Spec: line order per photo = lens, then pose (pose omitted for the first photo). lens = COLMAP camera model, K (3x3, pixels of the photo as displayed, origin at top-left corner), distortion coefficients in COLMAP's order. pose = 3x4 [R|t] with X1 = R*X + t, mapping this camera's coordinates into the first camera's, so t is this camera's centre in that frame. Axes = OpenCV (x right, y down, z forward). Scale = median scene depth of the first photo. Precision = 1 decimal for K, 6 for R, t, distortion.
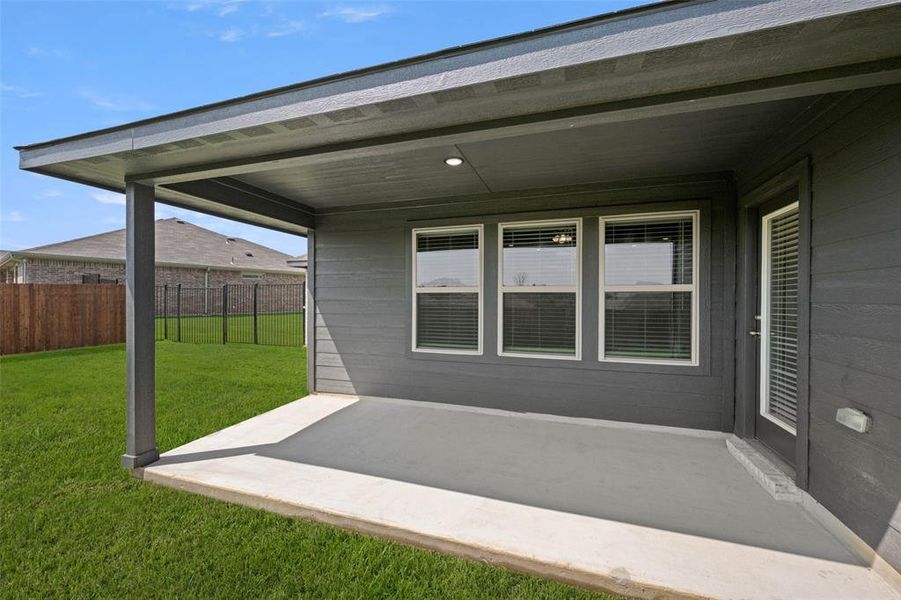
lens RADIAL K [[362.0, 0, 448.6], [0, 362.0, 297.7], [0, 0, 1]] dist [0.002548, 0.000230]
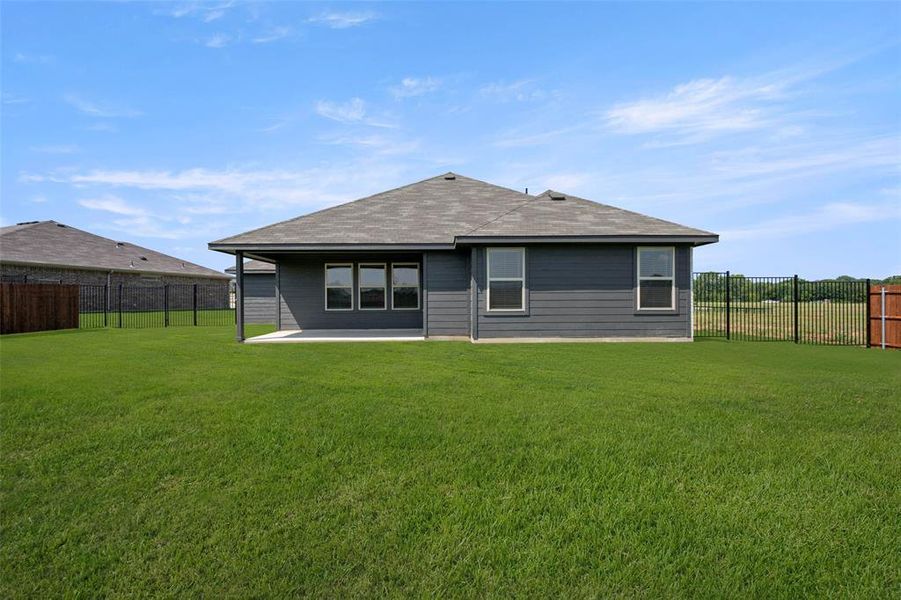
lens RADIAL K [[362.0, 0, 448.6], [0, 362.0, 297.7], [0, 0, 1]] dist [0.002548, 0.000230]
pose [[0.943778, -0.007232, 0.330501, -0.051231], [0.009384, 0.999944, -0.004919, 0.033264], [-0.330447, 0.007744, 0.943793, -0.727342]]
